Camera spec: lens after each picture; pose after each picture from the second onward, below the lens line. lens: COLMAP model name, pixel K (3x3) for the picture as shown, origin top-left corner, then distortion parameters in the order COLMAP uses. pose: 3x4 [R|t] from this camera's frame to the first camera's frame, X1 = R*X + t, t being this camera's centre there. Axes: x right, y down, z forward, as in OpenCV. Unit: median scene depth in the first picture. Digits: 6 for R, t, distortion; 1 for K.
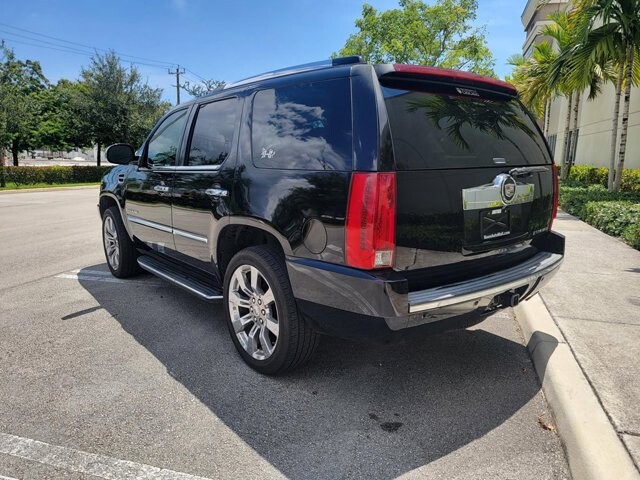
lens RADIAL K [[439.3, 0, 320.0], [0, 439.3, 240.0], [0, 0, 1]] dist [0.071683, -0.061202]
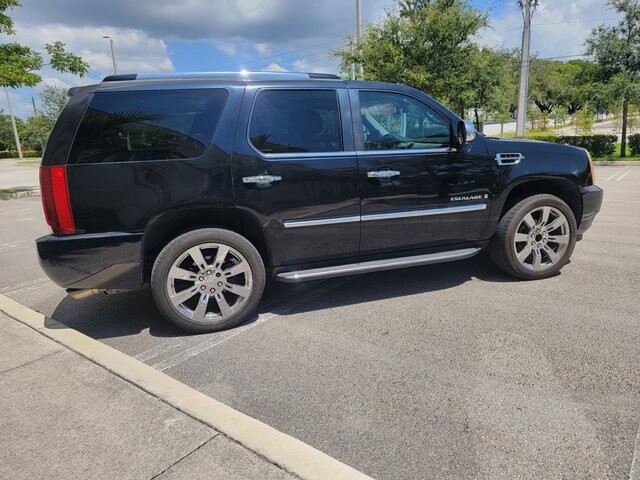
lens RADIAL K [[435.7, 0, 327.9], [0, 435.7, 241.1], [0, 0, 1]] dist [0.064030, -0.057872]
pose [[-0.347888, 0.226558, -0.909750, 1.392070], [-0.125220, 0.950440, 0.284575, -0.418014], [0.929136, 0.212919, -0.302277, 2.174661]]
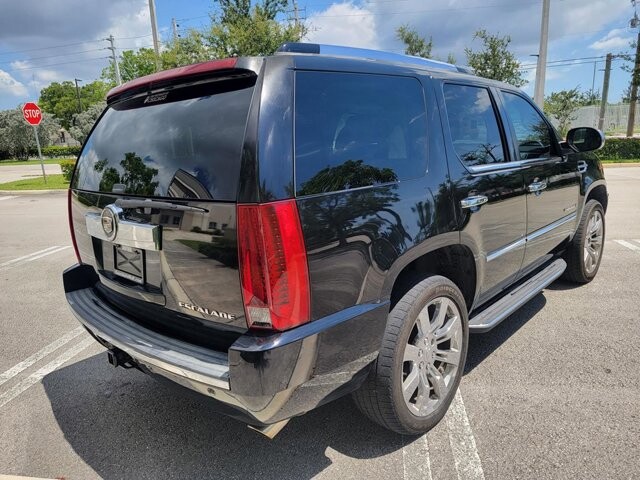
lens RADIAL K [[439.3, 0, 320.0], [0, 439.3, 240.0], [0, 0, 1]] dist [0.071683, -0.061202]
pose [[0.135998, 0.206888, -0.968866, 1.167087], [-0.131811, 0.973037, 0.189277, -0.264796], [0.981901, 0.101966, 0.159601, 1.151582]]
